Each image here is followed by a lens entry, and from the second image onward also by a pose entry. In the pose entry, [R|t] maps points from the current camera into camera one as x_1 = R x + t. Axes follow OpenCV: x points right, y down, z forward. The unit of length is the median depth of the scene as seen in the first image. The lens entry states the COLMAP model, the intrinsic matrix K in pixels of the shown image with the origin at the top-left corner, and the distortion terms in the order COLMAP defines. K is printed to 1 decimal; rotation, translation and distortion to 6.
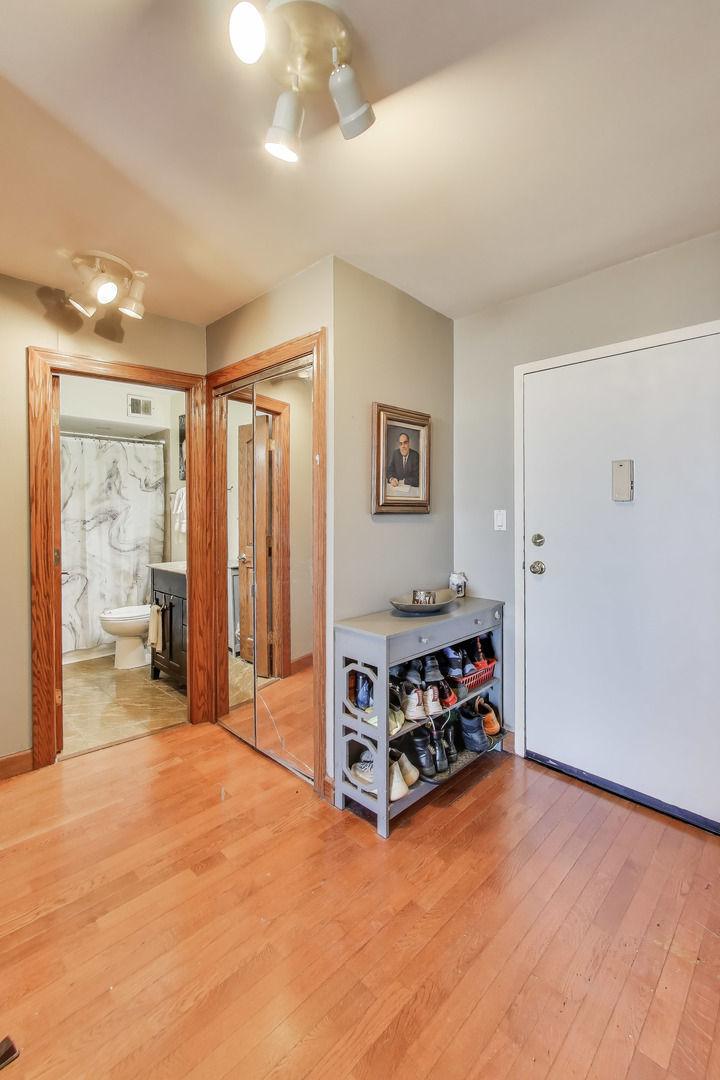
lens RADIAL K [[481.8, 0, 340.6], [0, 481.8, 510.5], [0, 0, 1]] dist [-0.010857, -0.000087]
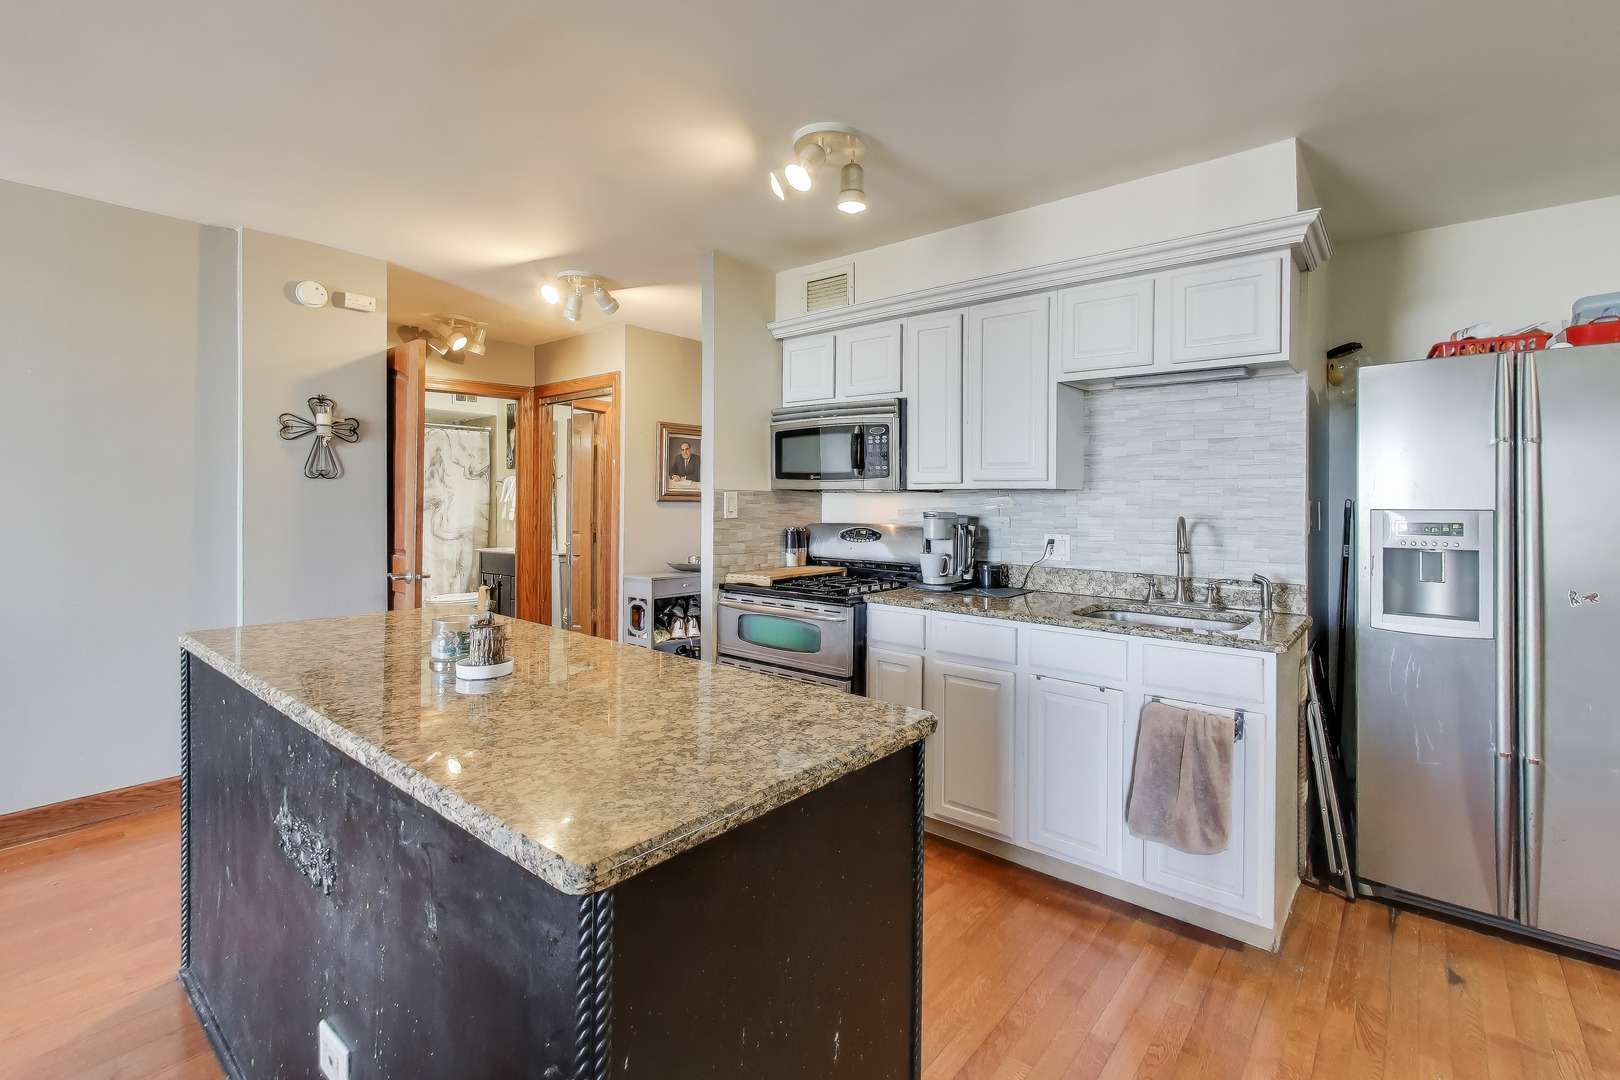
lens RADIAL K [[722.7, 0, 865.5], [0, 722.7, 502.1], [0, 0, 1]] dist [-0.010857, -0.000087]
pose [[0.988619, 0.008273, 0.150211, 0.186520], [-0.007500, 0.999956, -0.005710, 0.009455], [-0.150251, 0.004518, 0.988637, -0.622482]]
